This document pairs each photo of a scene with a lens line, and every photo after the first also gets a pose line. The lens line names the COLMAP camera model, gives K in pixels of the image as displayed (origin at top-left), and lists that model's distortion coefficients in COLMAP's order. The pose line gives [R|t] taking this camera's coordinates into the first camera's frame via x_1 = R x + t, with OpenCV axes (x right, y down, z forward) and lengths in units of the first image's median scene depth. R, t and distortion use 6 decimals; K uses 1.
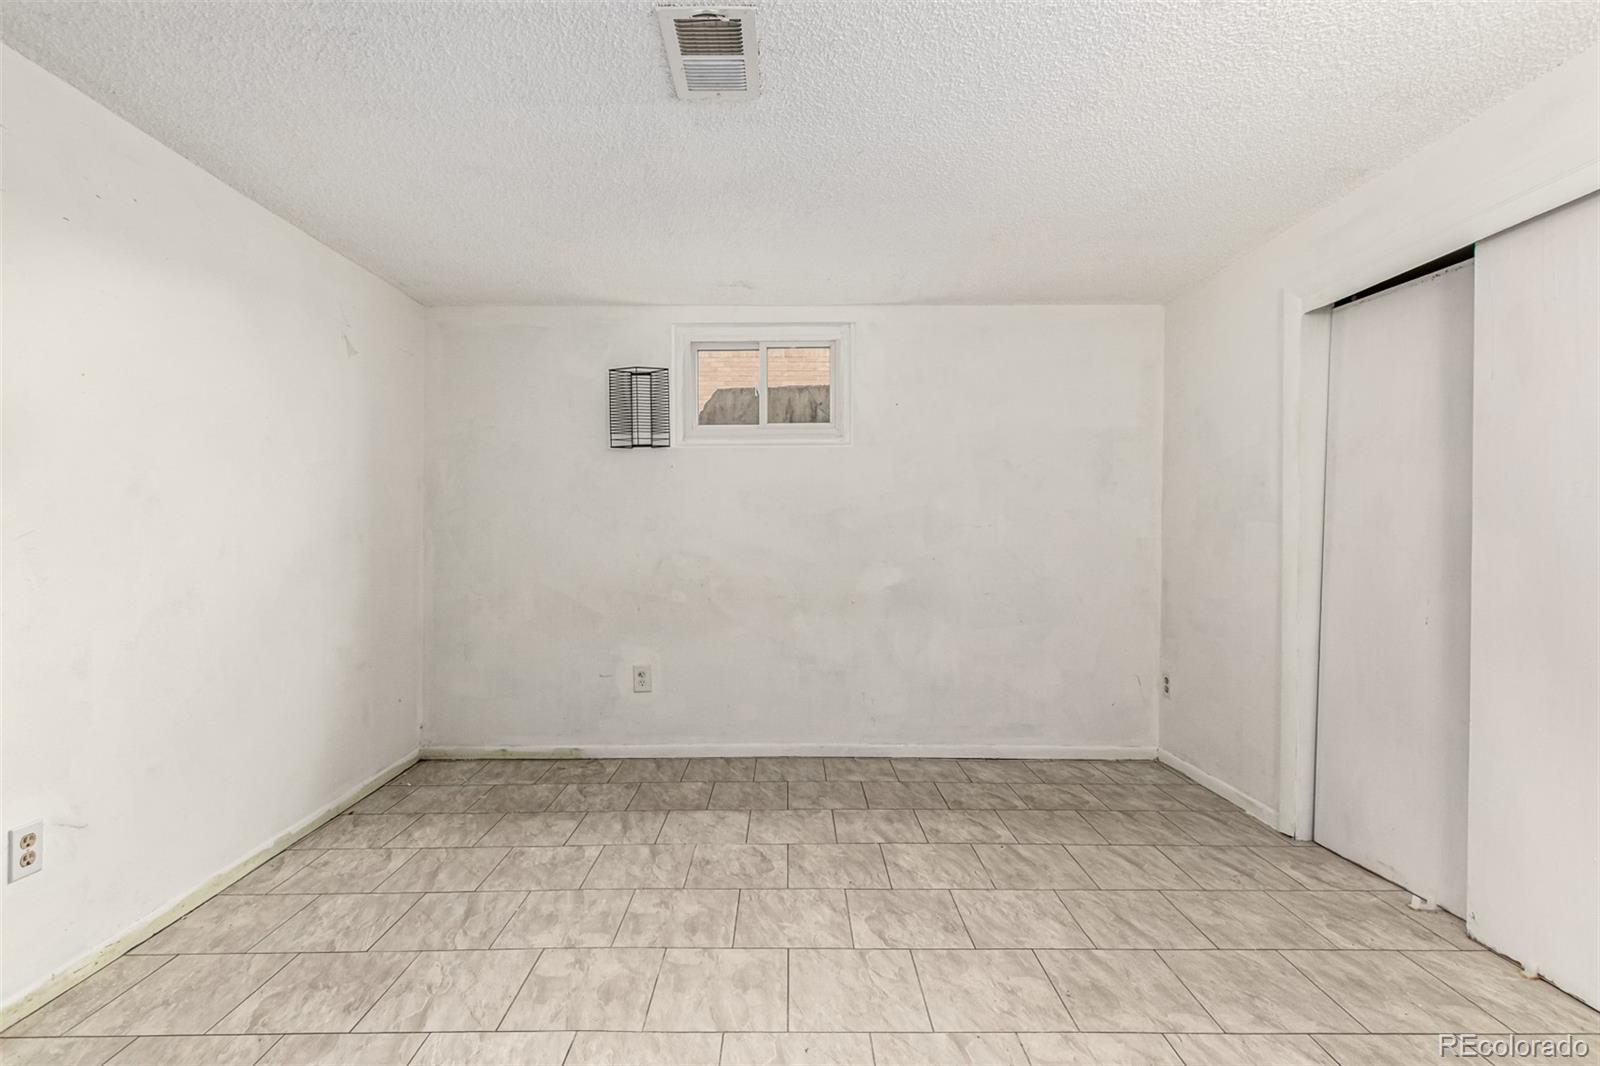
lens RADIAL K [[728.9, 0, 766.1], [0, 728.9, 536.5], [0, 0, 1]] dist [-0.000714, -0.001770]
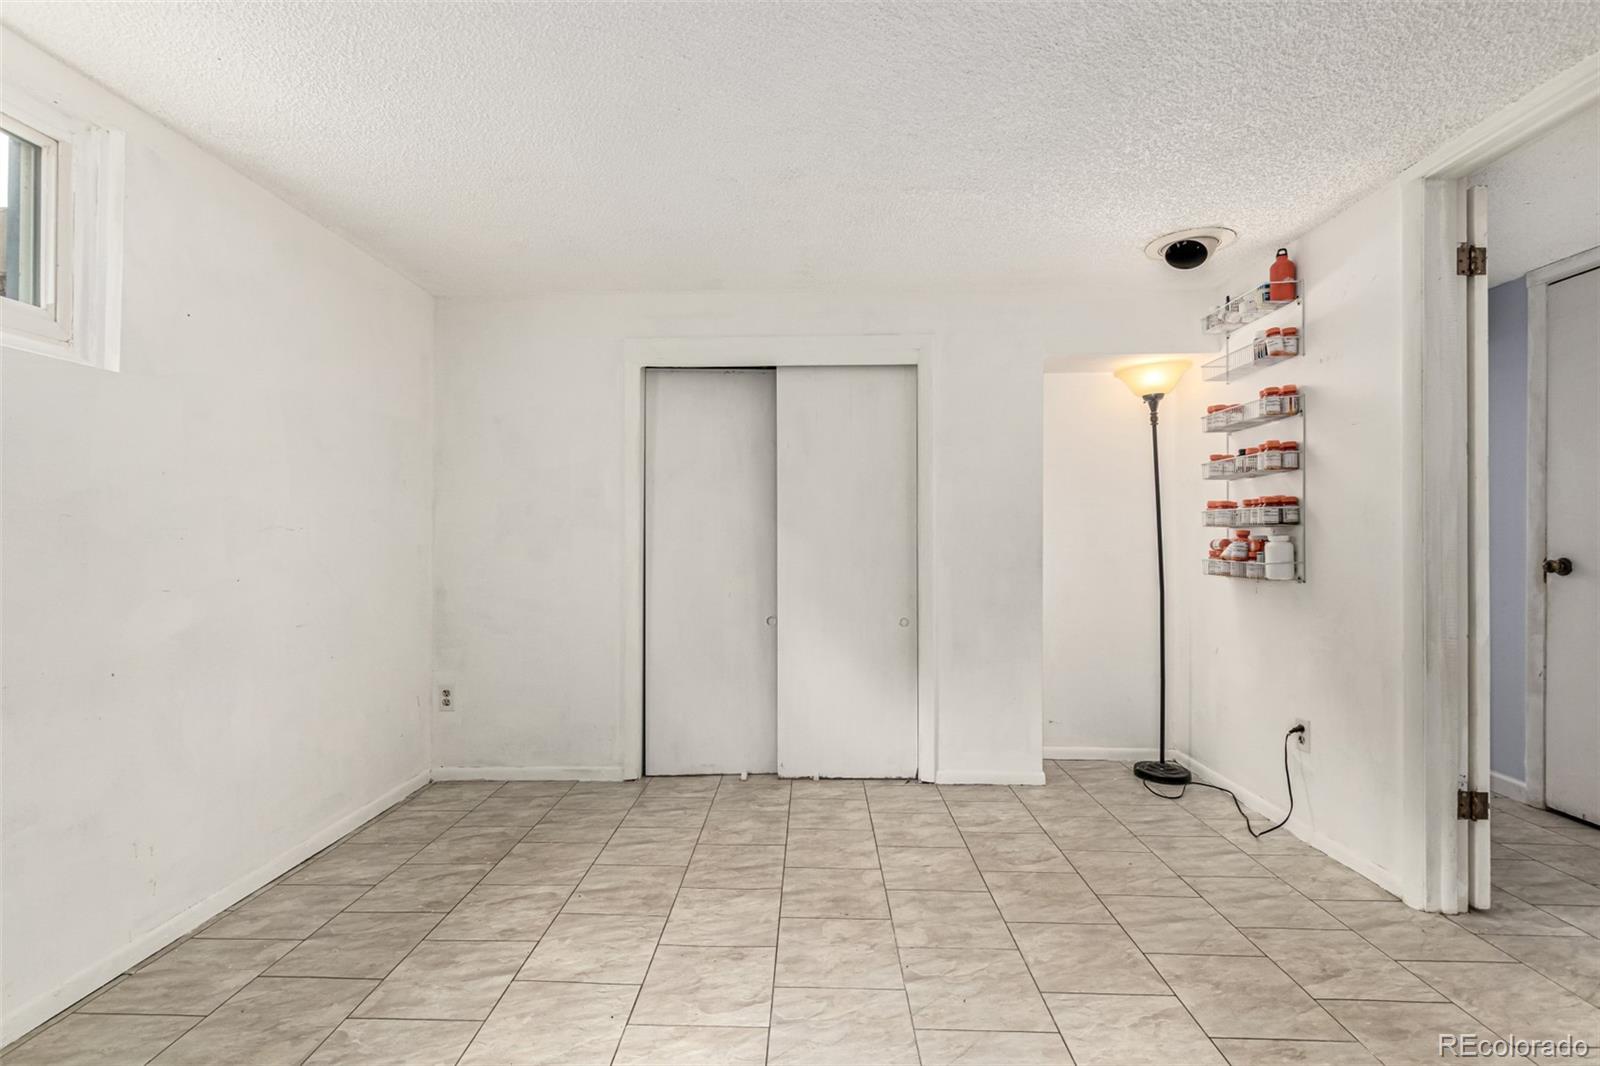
lens RADIAL K [[728.9, 0, 801.0], [0, 728.9, 534.6], [0, 0, 1]] dist [-0.000714, -0.001770]
pose [[0.005967, 0.004071, 0.999974, -0.538273], [0.008600, 0.999955, -0.004122, -0.003355], [-0.999945, 0.008624, 0.005932, 0.702837]]
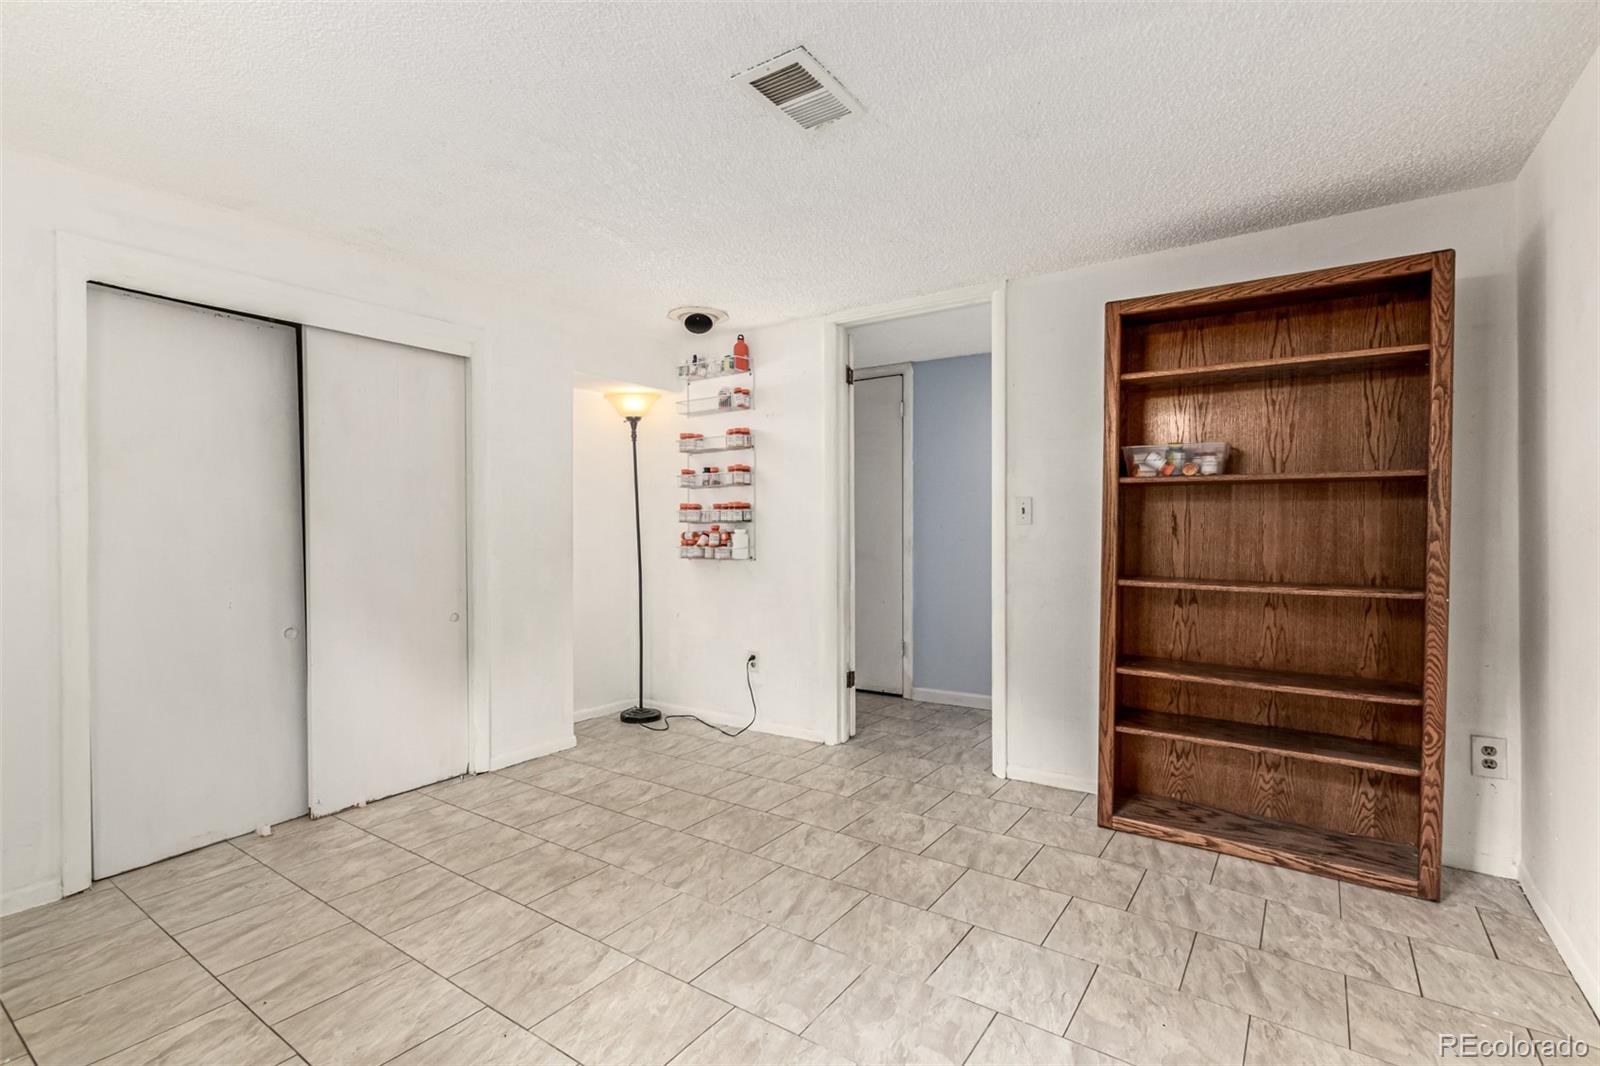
lens RADIAL K [[728.9, 0, 789.5], [0, 728.9, 531.0], [0, 0, 1]] dist [-0.000714, -0.001770]
pose [[-0.831327, 0.000639, 0.555784, -0.432516], [0.005932, 0.999953, 0.007722, -0.007771], [-0.555753, 0.009716, -0.831291, 1.244245]]
